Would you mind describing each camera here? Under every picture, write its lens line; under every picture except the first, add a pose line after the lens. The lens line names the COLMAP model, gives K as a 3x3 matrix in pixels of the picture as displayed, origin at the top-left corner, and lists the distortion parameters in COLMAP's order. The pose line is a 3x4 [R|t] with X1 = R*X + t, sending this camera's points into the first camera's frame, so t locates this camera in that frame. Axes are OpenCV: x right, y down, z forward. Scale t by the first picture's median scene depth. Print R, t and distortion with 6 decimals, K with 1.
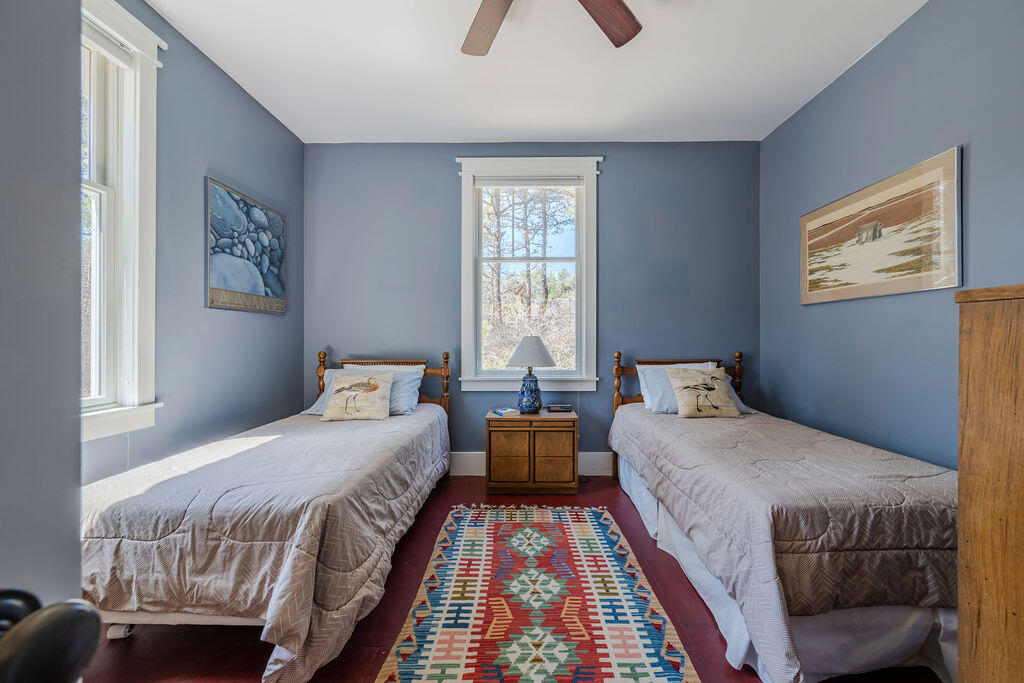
lens RADIAL K [[372.3, 0, 515.2], [0, 372.3, 325.5], [0, 0, 1]] dist [-0.001596, -0.000229]
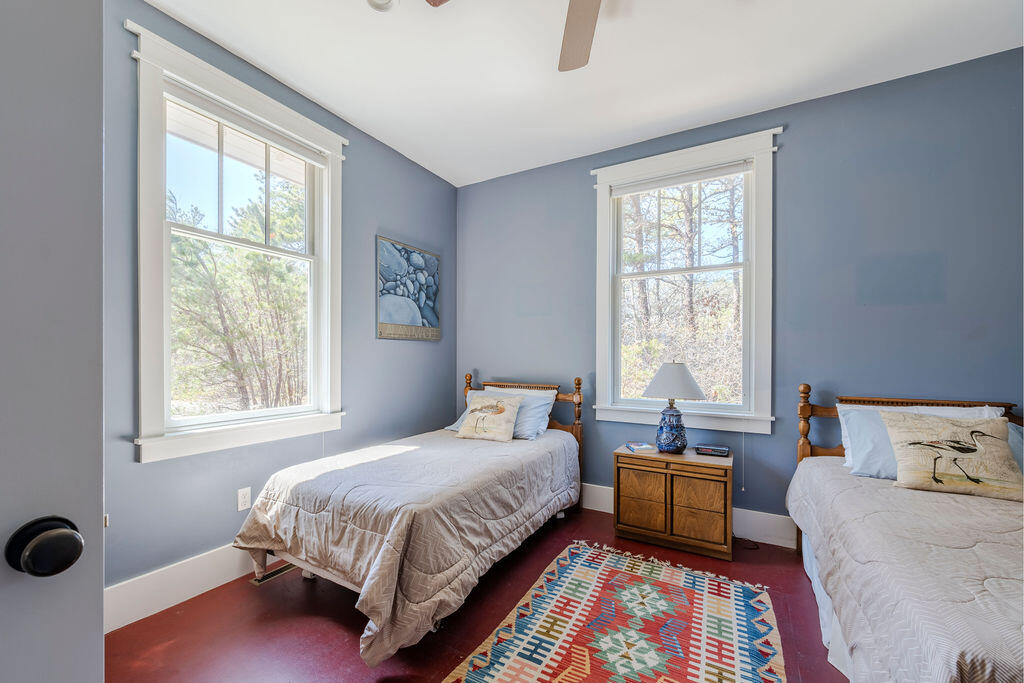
lens RADIAL K [[400.9, 0, 512.0], [0, 400.9, 341.5], [0, 0, 1]] dist [-0.001365, -0.000147]
pose [[0.875824, -0.010158, -0.482523, 0.210220], [0.010918, 0.999940, -0.001233, -0.028874], [0.482507, -0.004188, 0.875882, 0.023337]]
